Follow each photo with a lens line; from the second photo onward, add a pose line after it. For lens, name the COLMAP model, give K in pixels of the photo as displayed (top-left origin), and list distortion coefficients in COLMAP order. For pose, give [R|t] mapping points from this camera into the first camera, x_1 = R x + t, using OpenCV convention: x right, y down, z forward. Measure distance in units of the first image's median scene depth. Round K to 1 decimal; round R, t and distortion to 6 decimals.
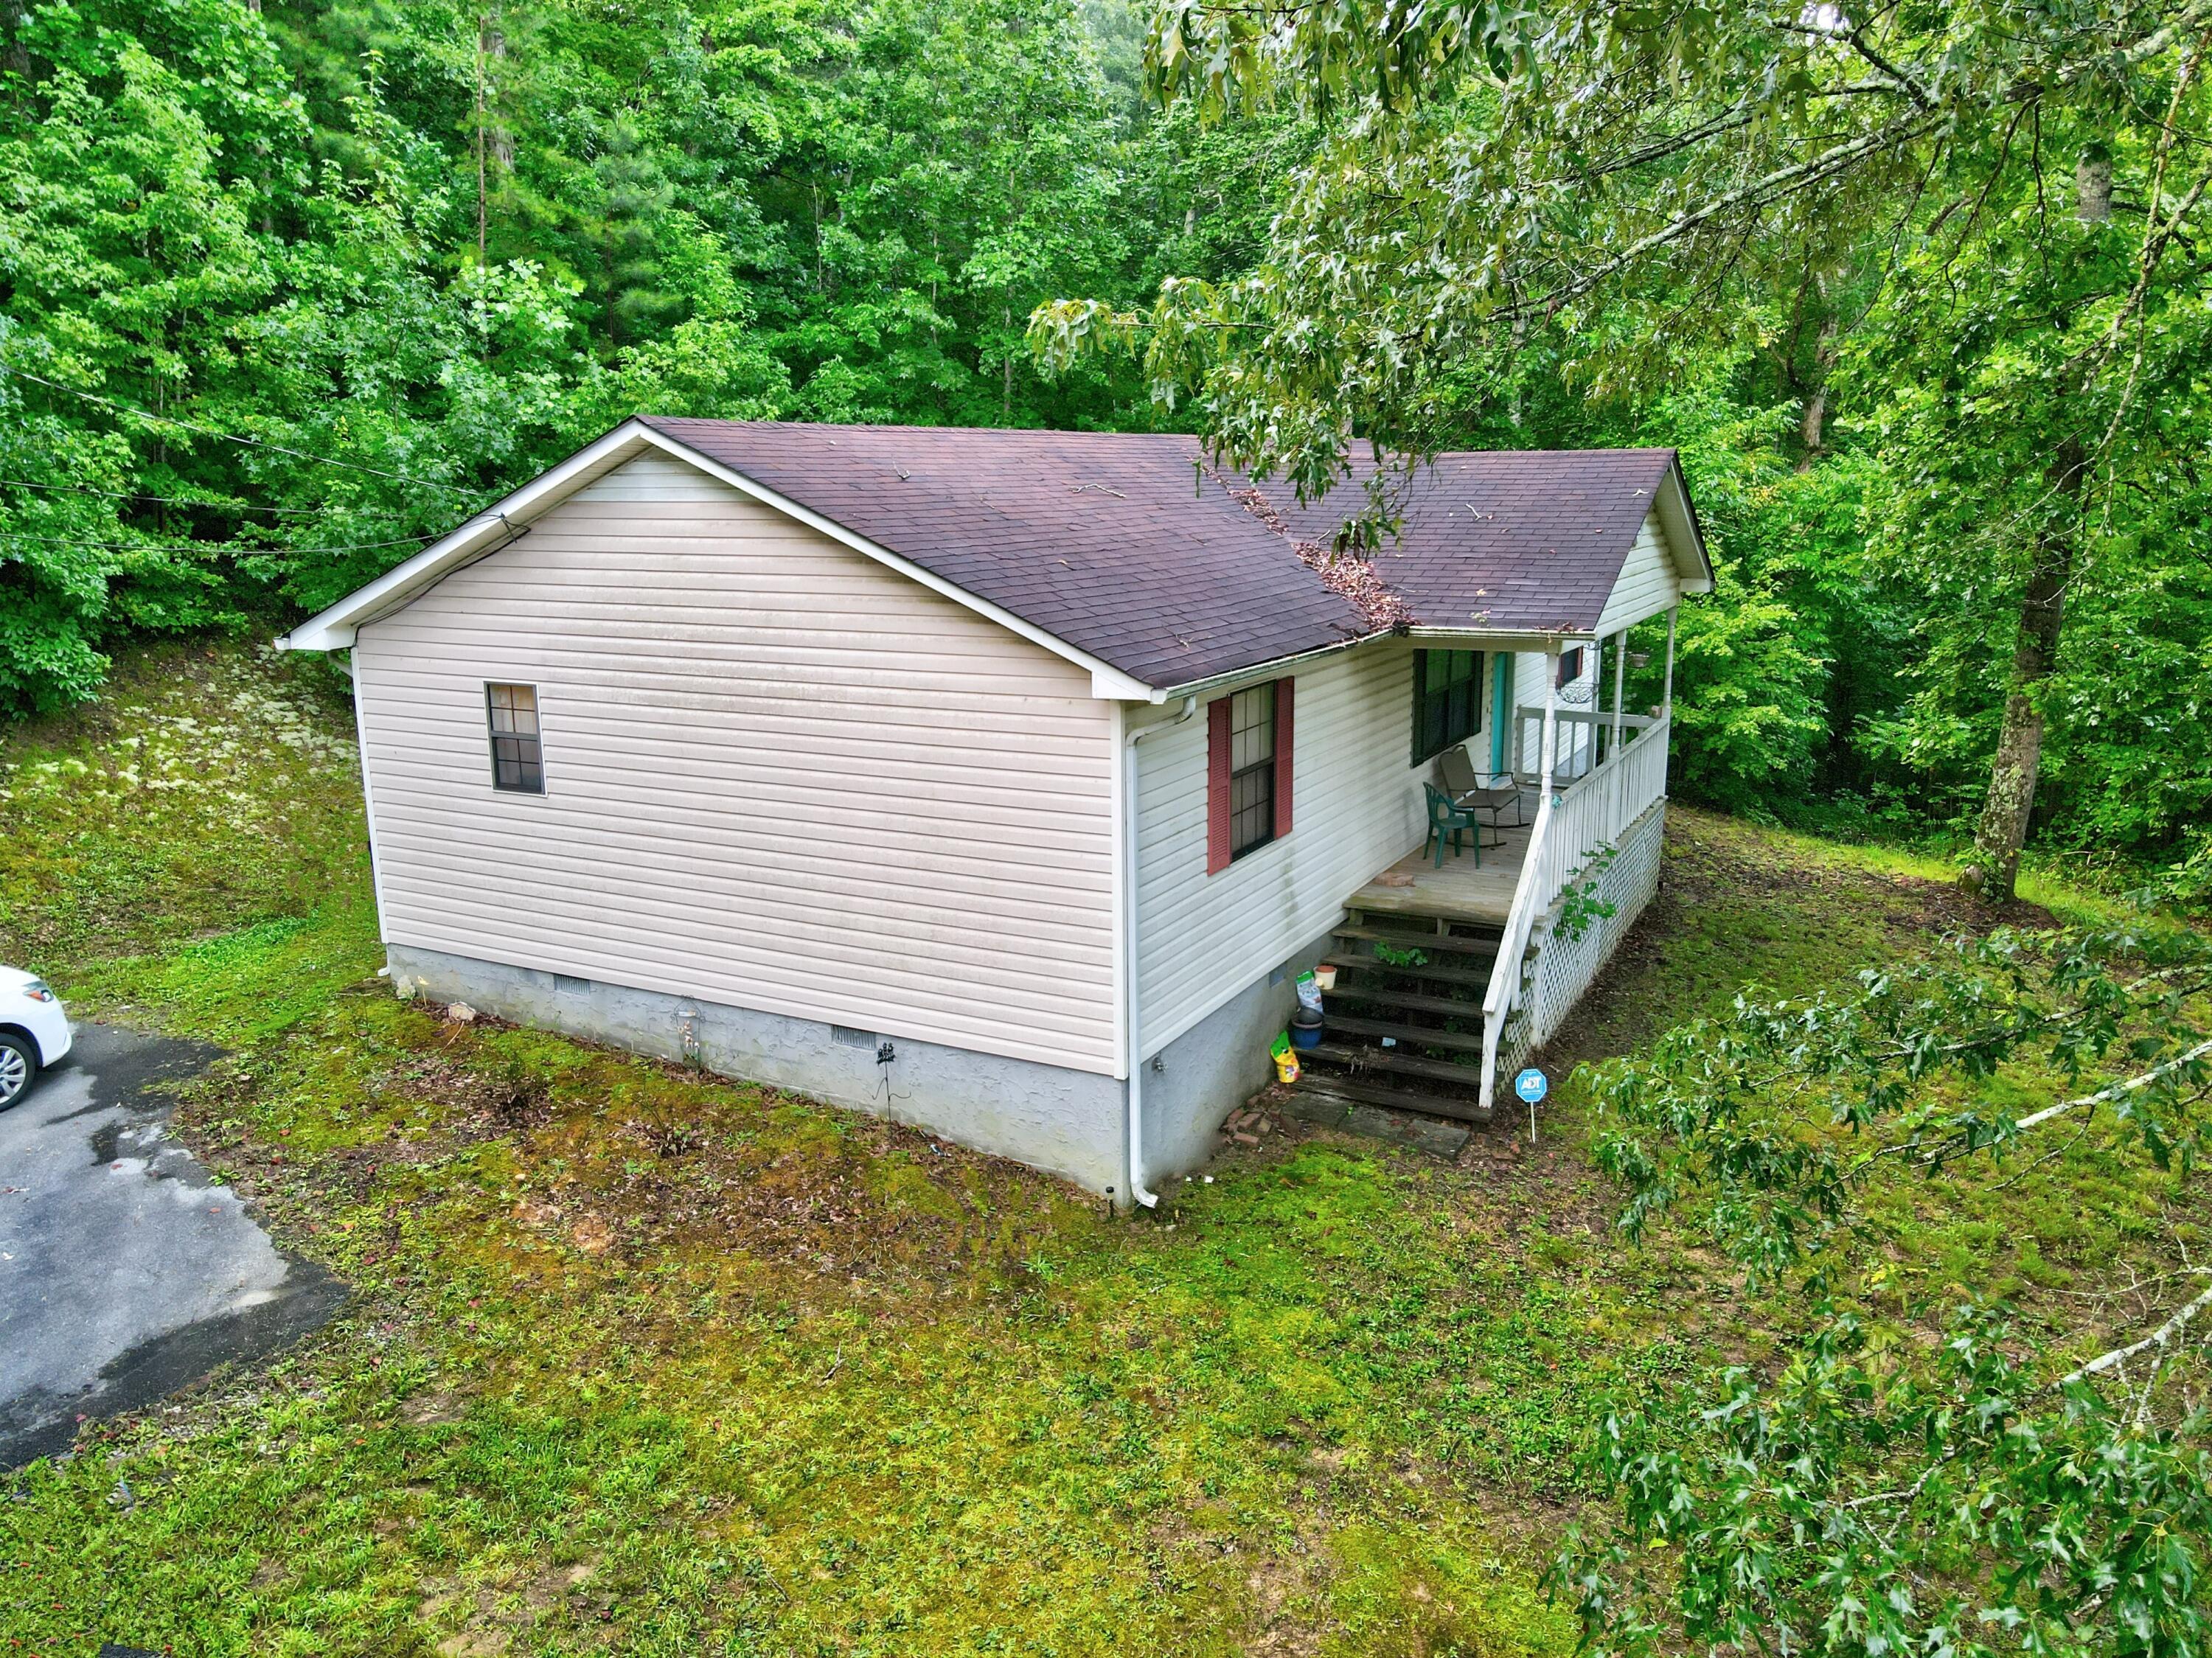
lens RADIAL K [[1630.0, 0, 1110.4], [0, 1630.0, 829.8], [0, 0, 1]] dist [0.002497, 0.022333]
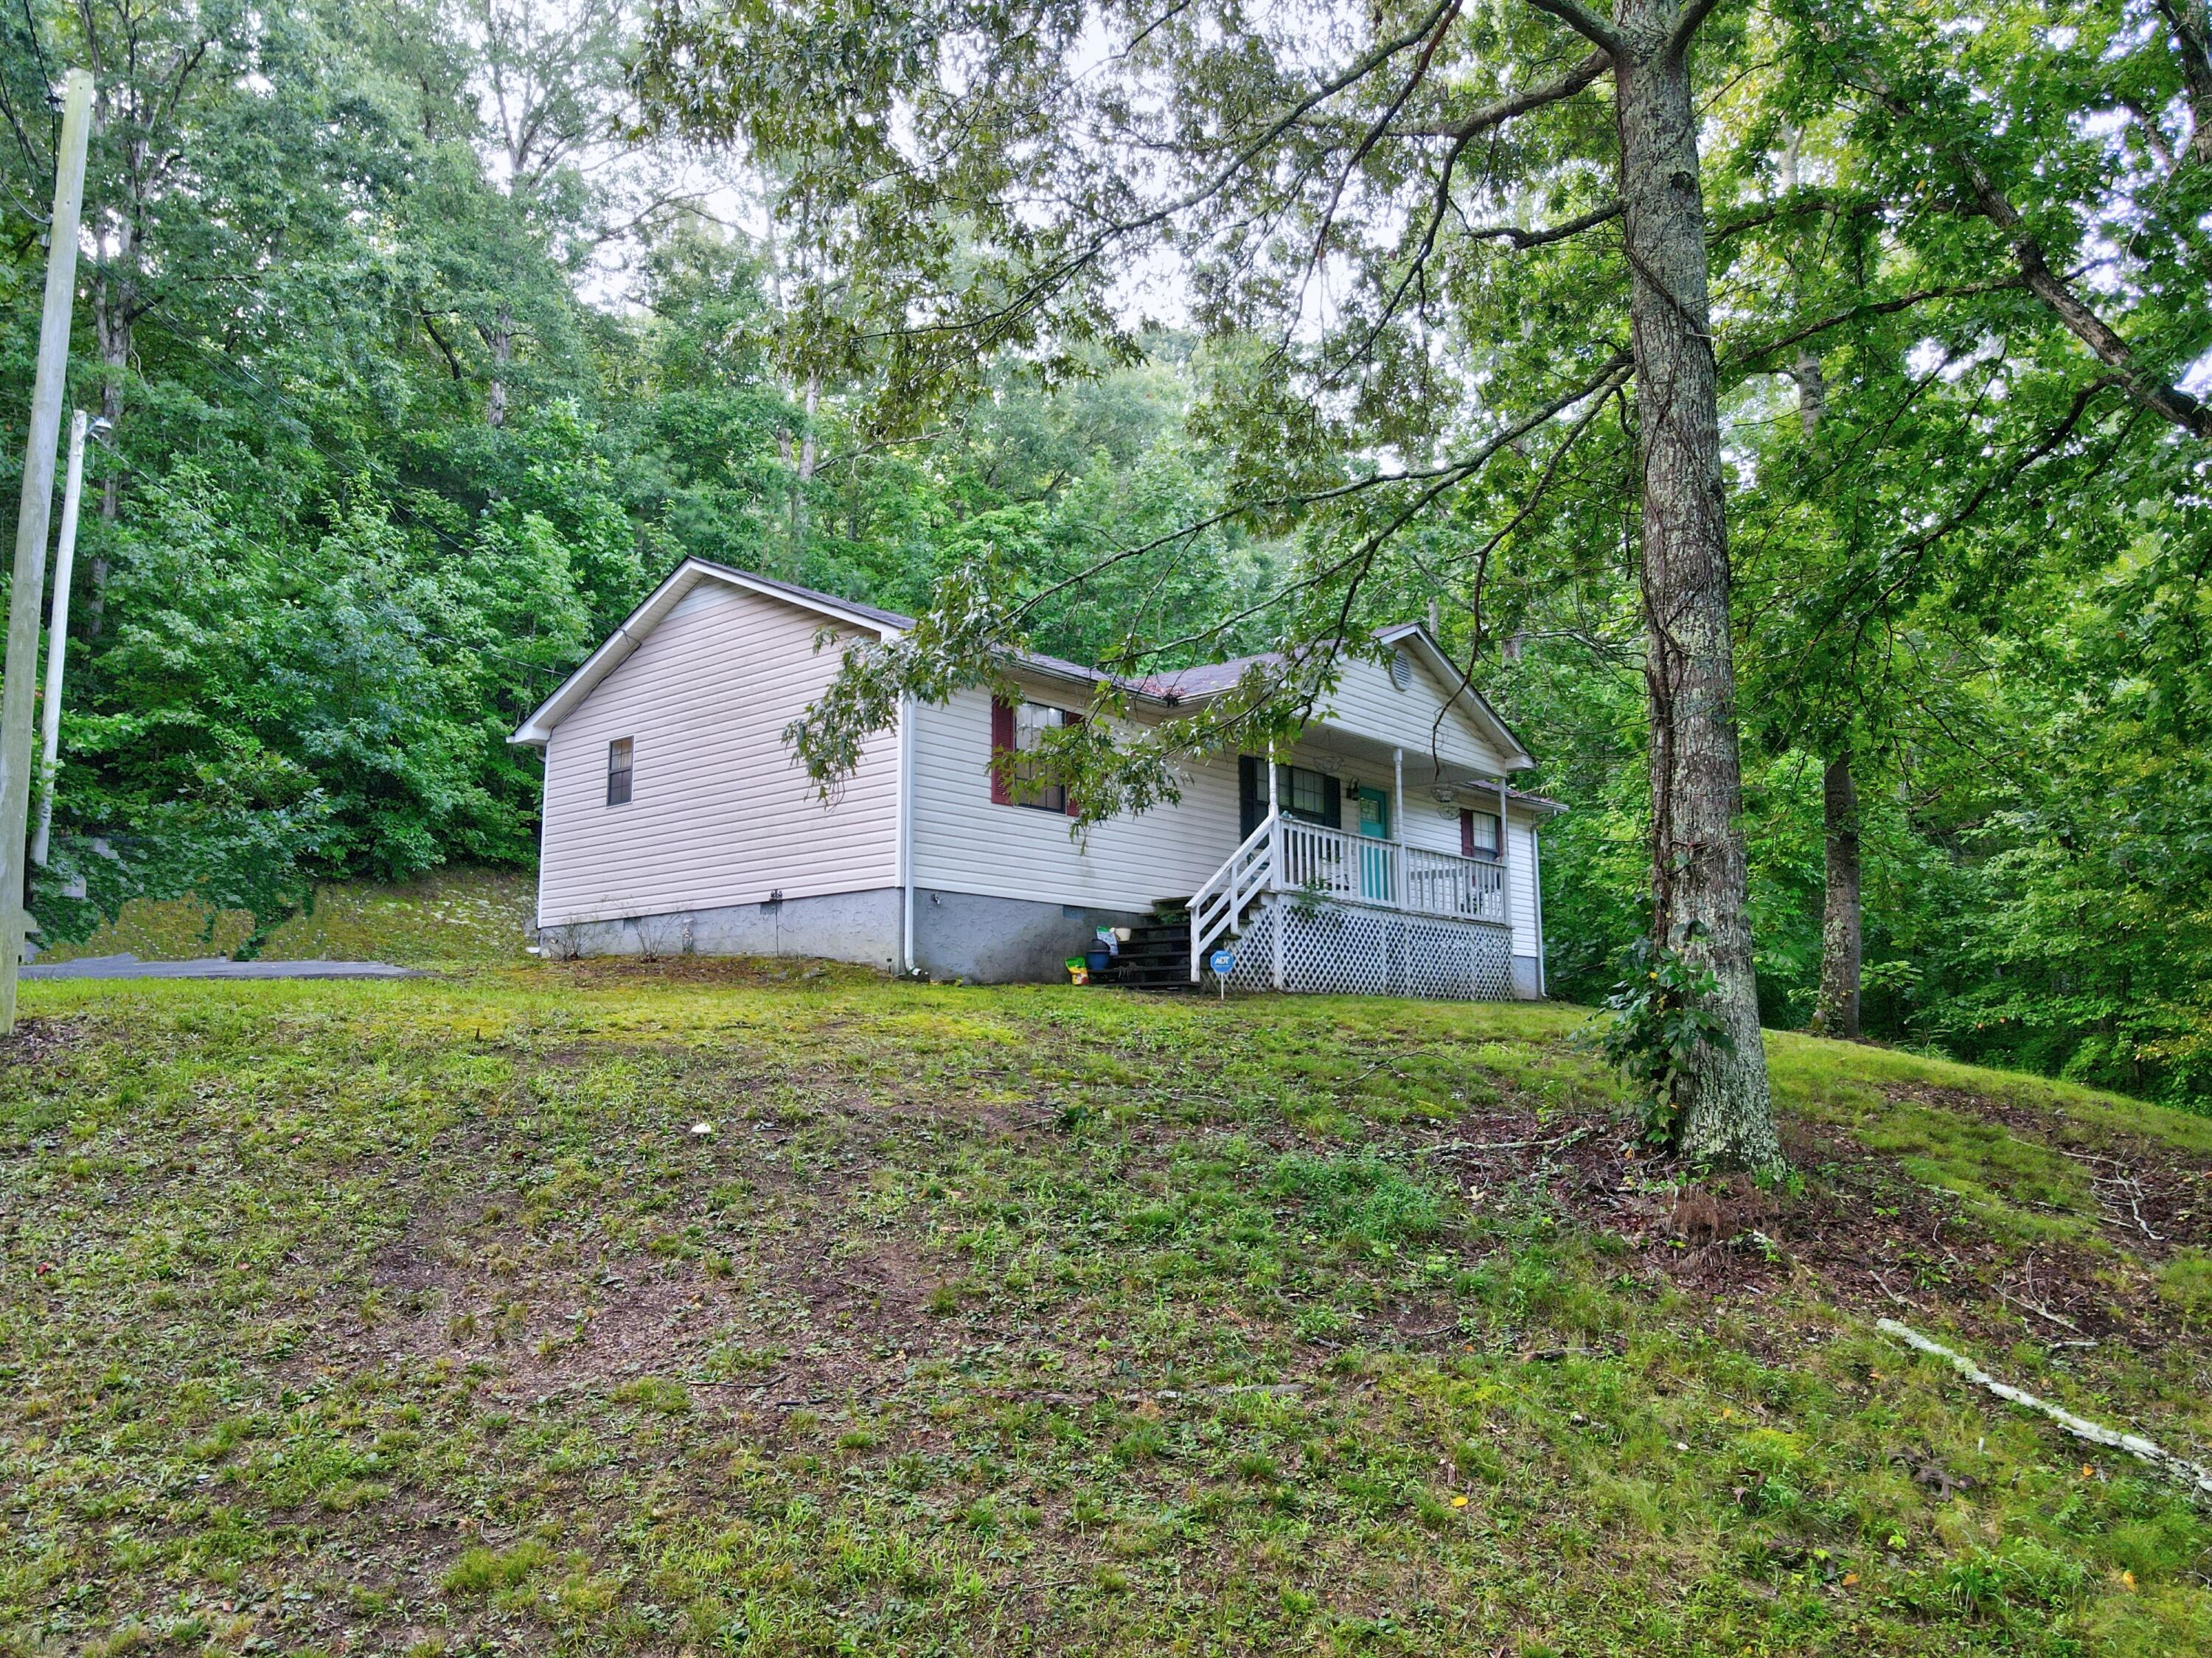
lens RADIAL K [[1630.0, 0, 1110.5], [0, 1630.0, 833.1], [0, 0, 1]] dist [0.002497, 0.022333]
pose [[0.975152, -0.027621, -0.219809, 0.463932], [-0.051298, 0.937079, -0.345328, 0.532240], [0.215517, 0.348023, 0.912377, -0.358712]]
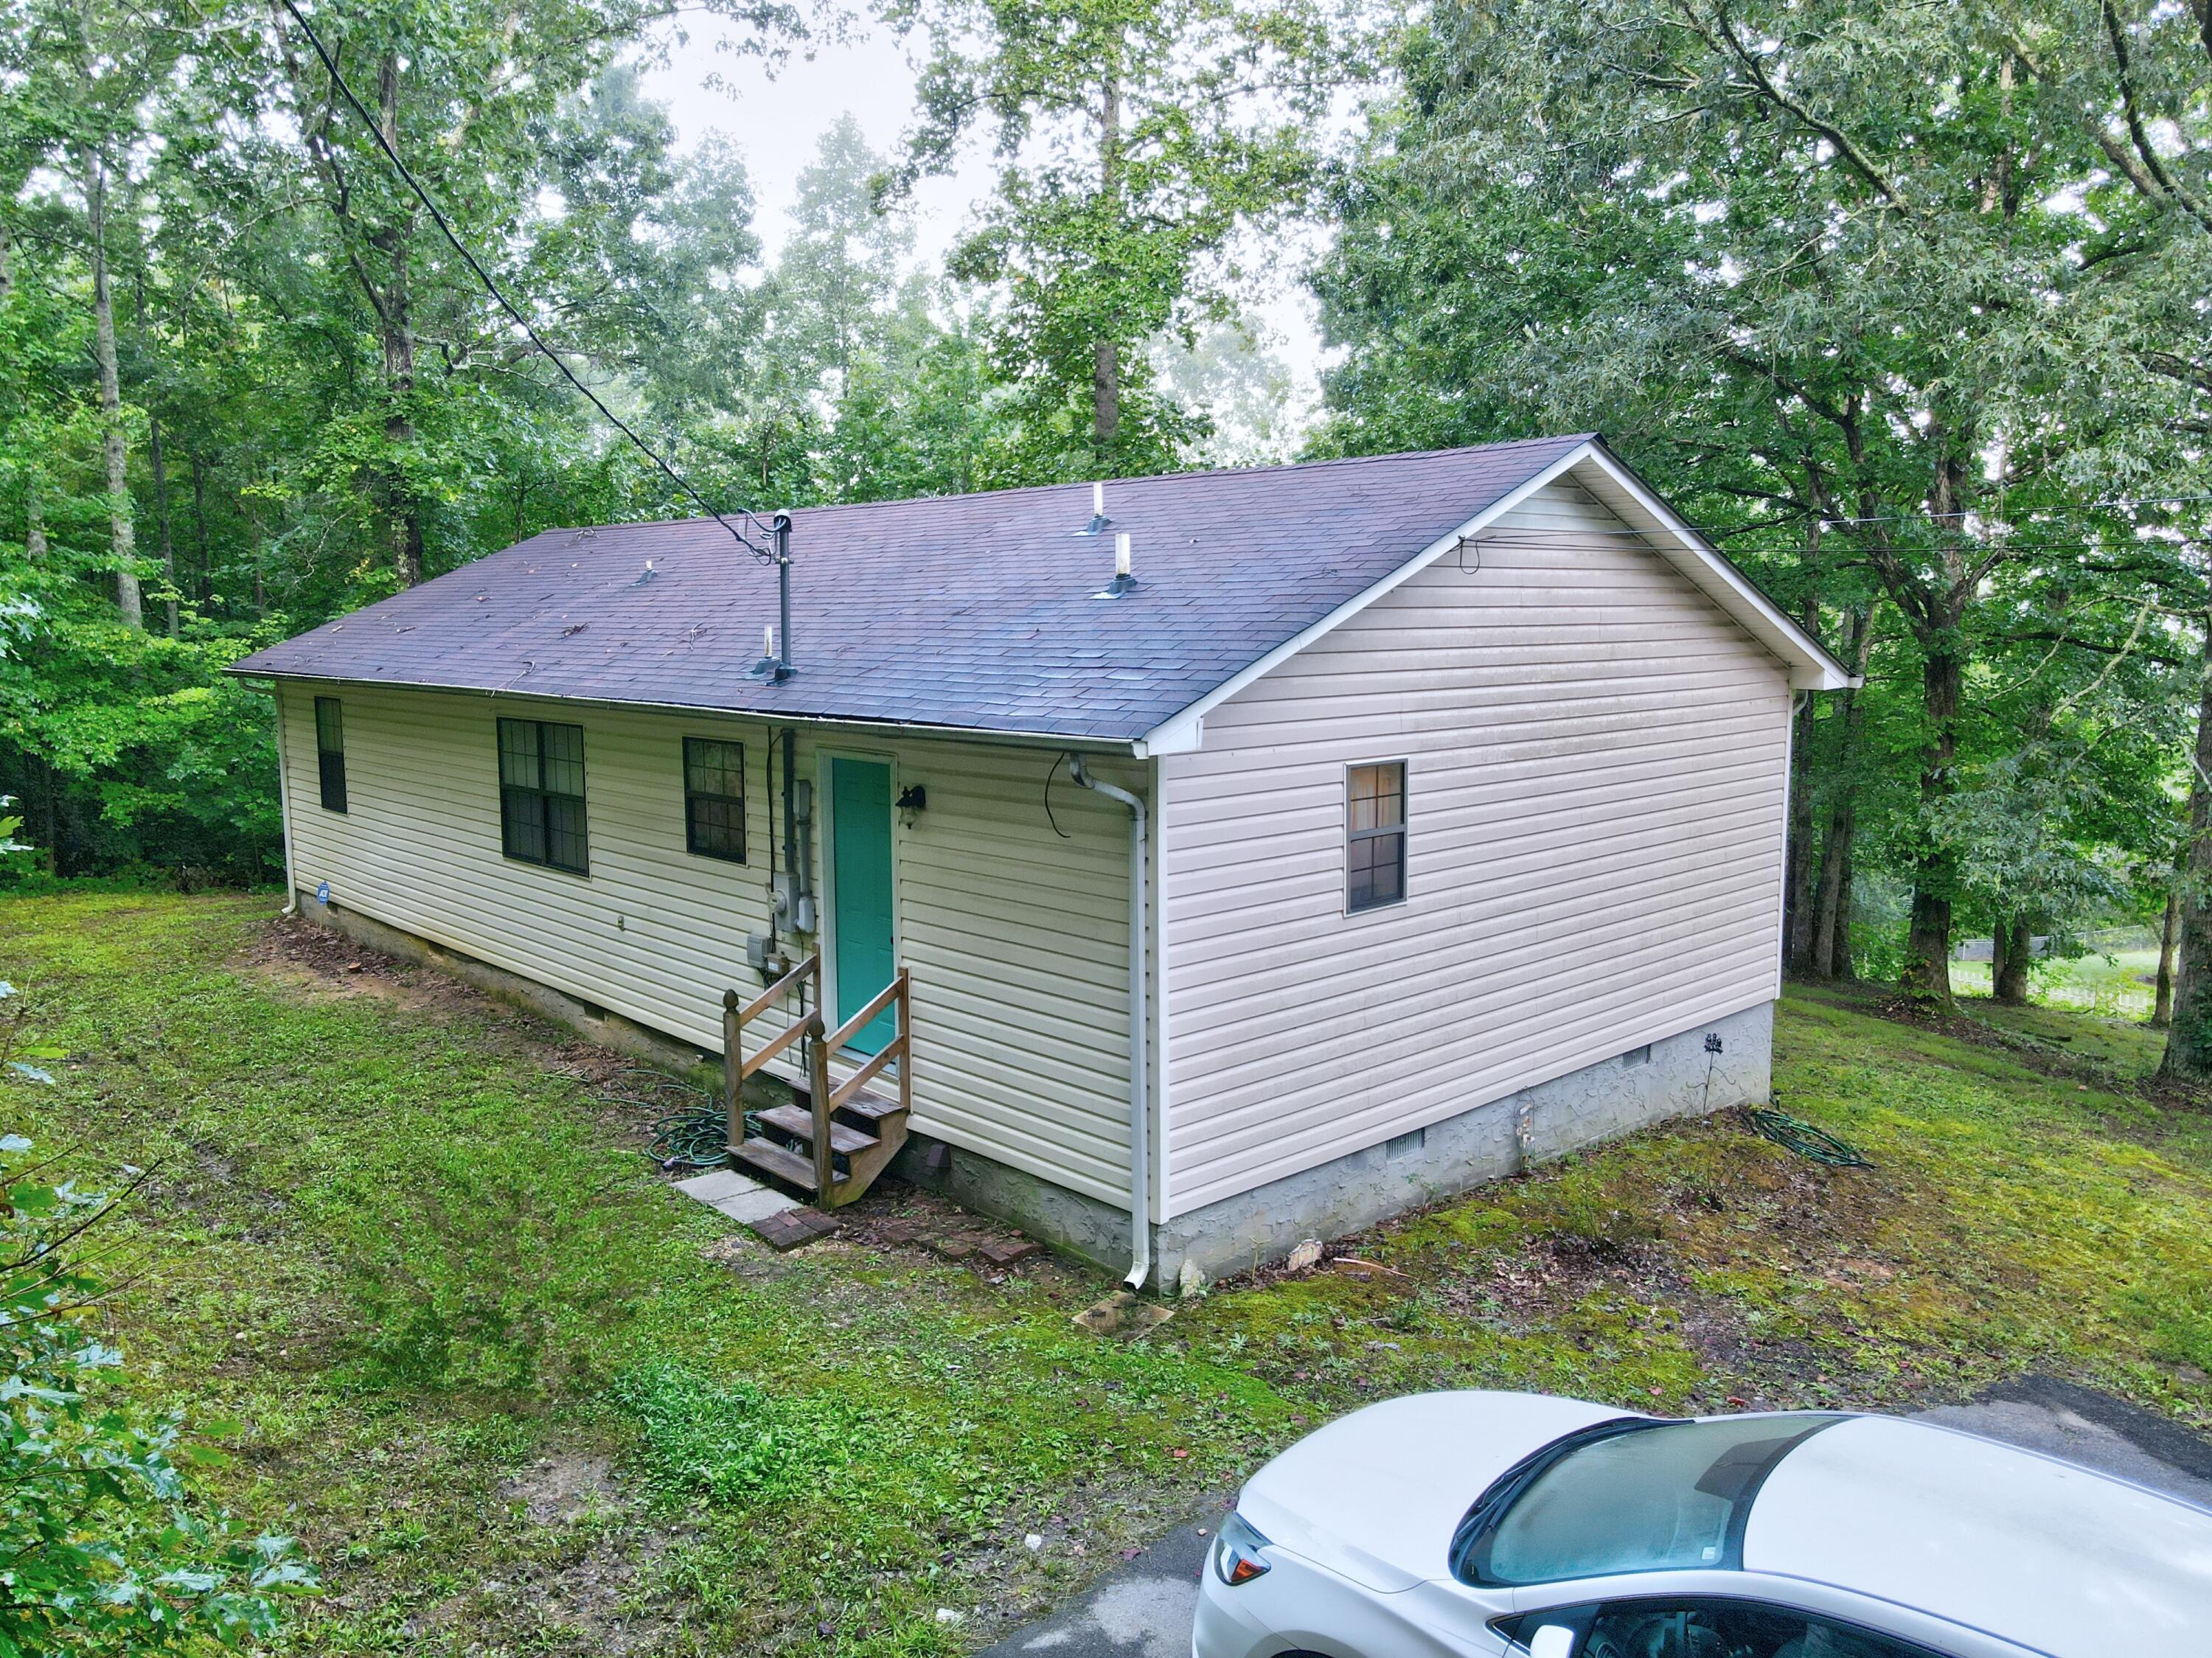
lens RADIAL K [[1630.0, 0, 1106.6], [0, 1630.0, 822.8], [0, 0, 1]] dist [0.002497, 0.022333]
pose [[0.327849, -0.119140, 0.937188, -1.091255], [0.204524, 0.977441, 0.052710, -0.124790], [-0.922326, 0.174396, 0.344820, 0.840575]]
